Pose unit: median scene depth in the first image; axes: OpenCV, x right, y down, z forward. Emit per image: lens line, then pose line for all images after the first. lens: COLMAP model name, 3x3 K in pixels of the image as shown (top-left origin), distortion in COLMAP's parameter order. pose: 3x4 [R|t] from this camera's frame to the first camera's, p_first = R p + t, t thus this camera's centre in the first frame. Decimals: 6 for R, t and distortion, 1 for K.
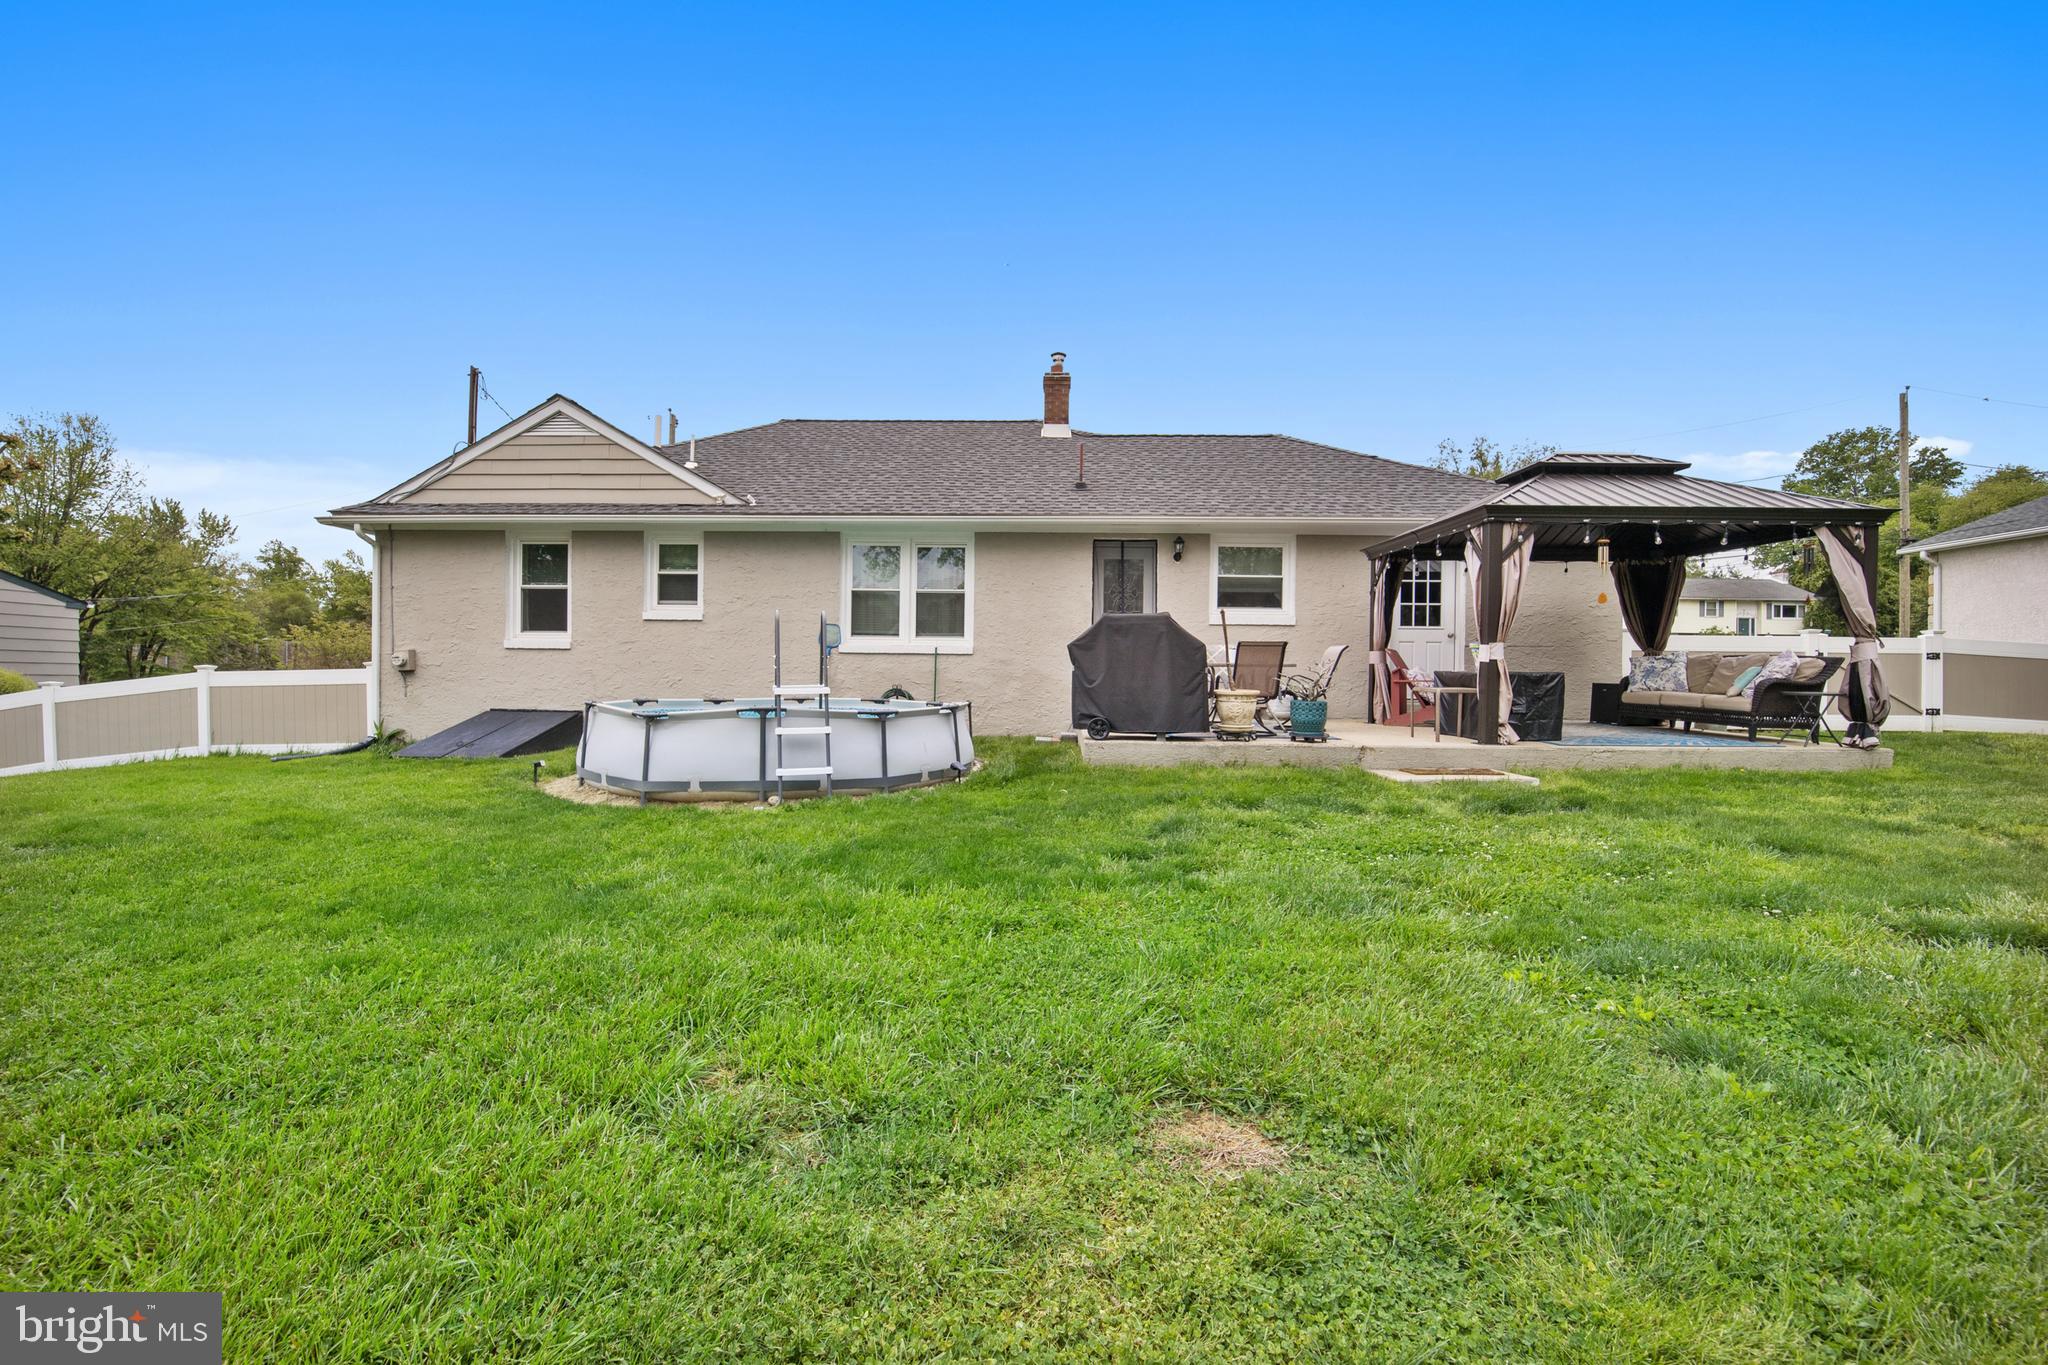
lens RADIAL K [[834.7, 0, 1016.4], [0, 834.7, 683.8], [0, 0, 1]] dist [-0.019115, -0.000162]
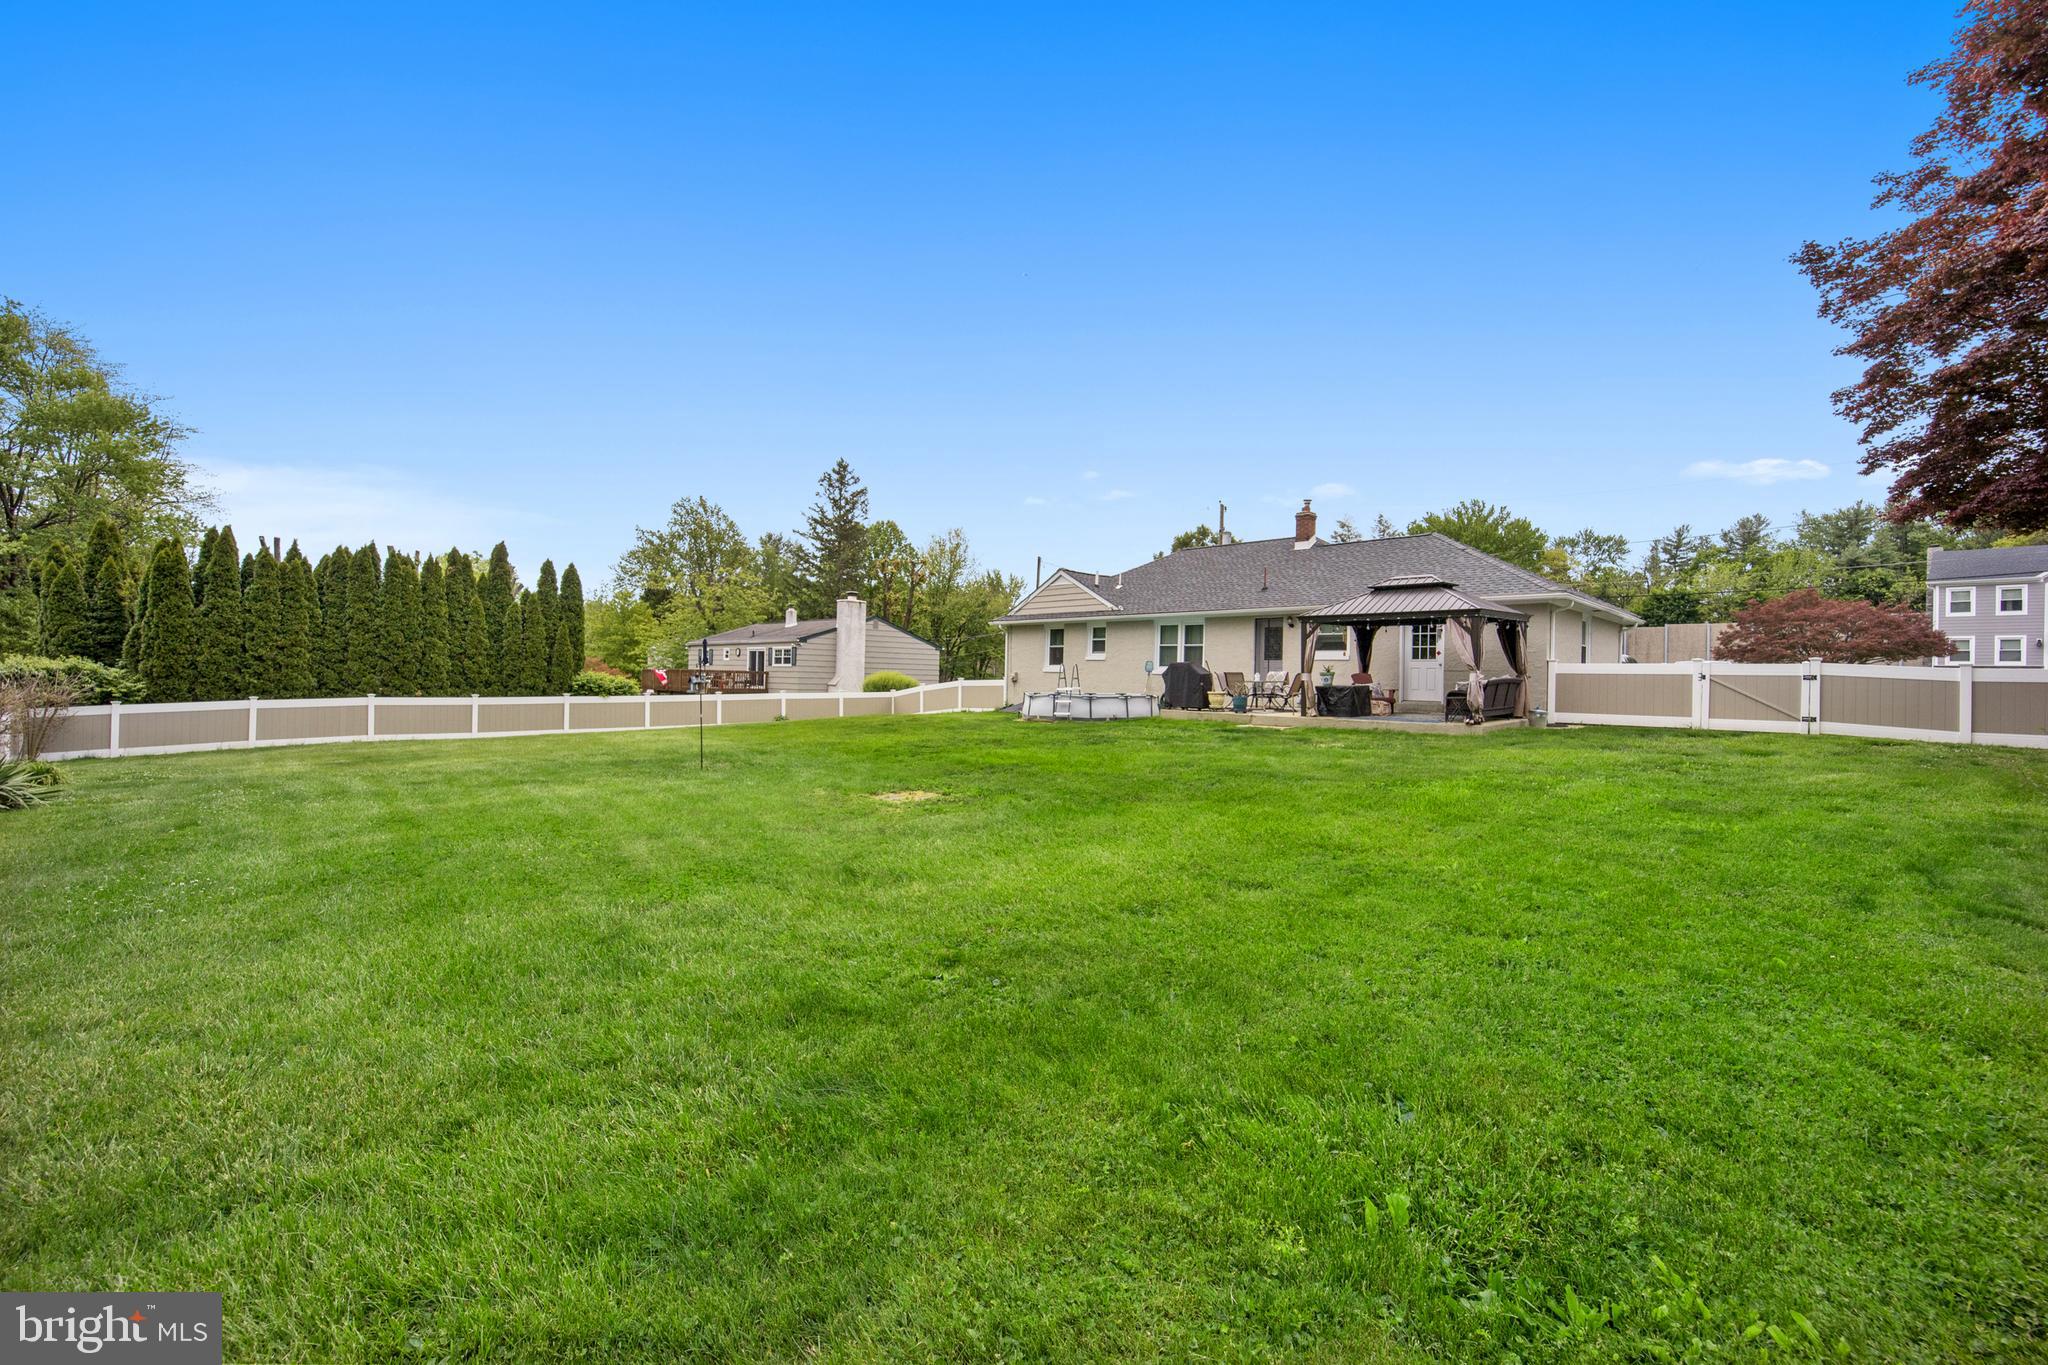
lens RADIAL K [[834.7, 0, 1027.1], [0, 834.7, 676.5], [0, 0, 1]] dist [-0.019115, -0.000162]
pose [[0.711836, 0.003442, -0.702338, 1.110754], [-0.014619, 0.999844, -0.009916, -0.003327], [0.702194, 0.017326, 0.711775, -0.822507]]
